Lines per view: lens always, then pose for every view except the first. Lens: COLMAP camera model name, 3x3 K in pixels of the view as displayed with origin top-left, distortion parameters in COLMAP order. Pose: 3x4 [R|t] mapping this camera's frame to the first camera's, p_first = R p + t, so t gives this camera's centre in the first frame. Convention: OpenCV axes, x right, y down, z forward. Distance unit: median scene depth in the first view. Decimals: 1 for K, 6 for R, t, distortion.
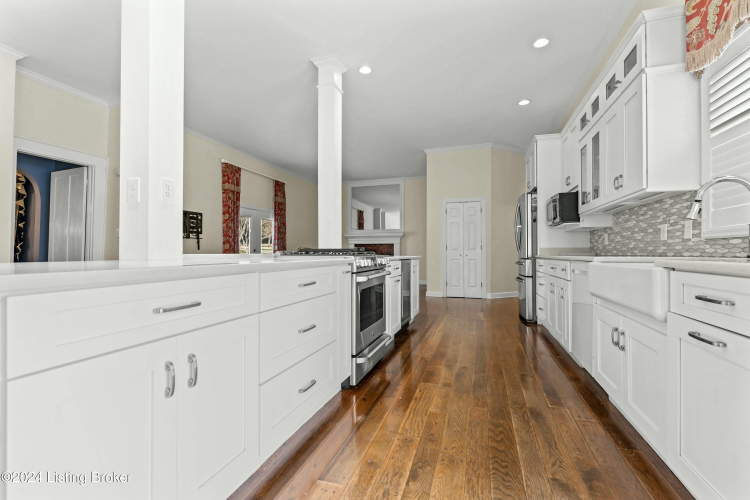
lens RADIAL K [[345.5, 0, 380.4], [0, 345.5, 250.3], [0, 0, 1]] dist [-0.001465, -0.000166]
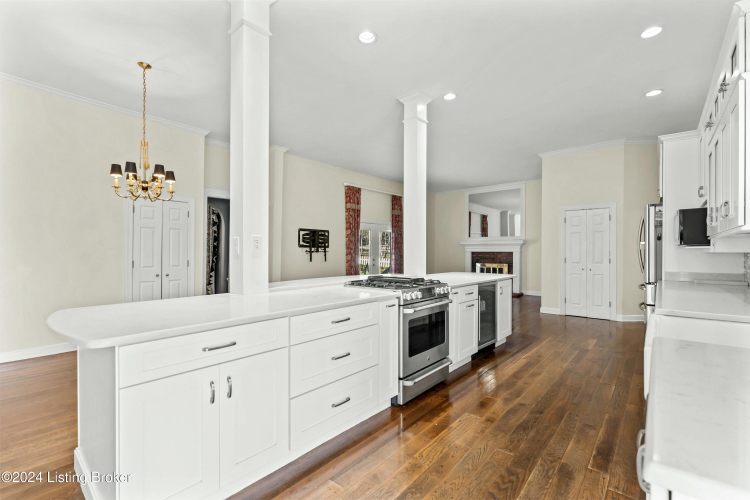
lens RADIAL K [[345.5, 0, 380.4], [0, 345.5, 250.3], [0, 0, 1]] dist [-0.001465, -0.000166]
pose [[0.914863, 0.004022, -0.403745, 0.173330], [0.001296, 0.999916, 0.012896, -0.070802], [0.403763, -0.012321, 0.914781, -0.032293]]
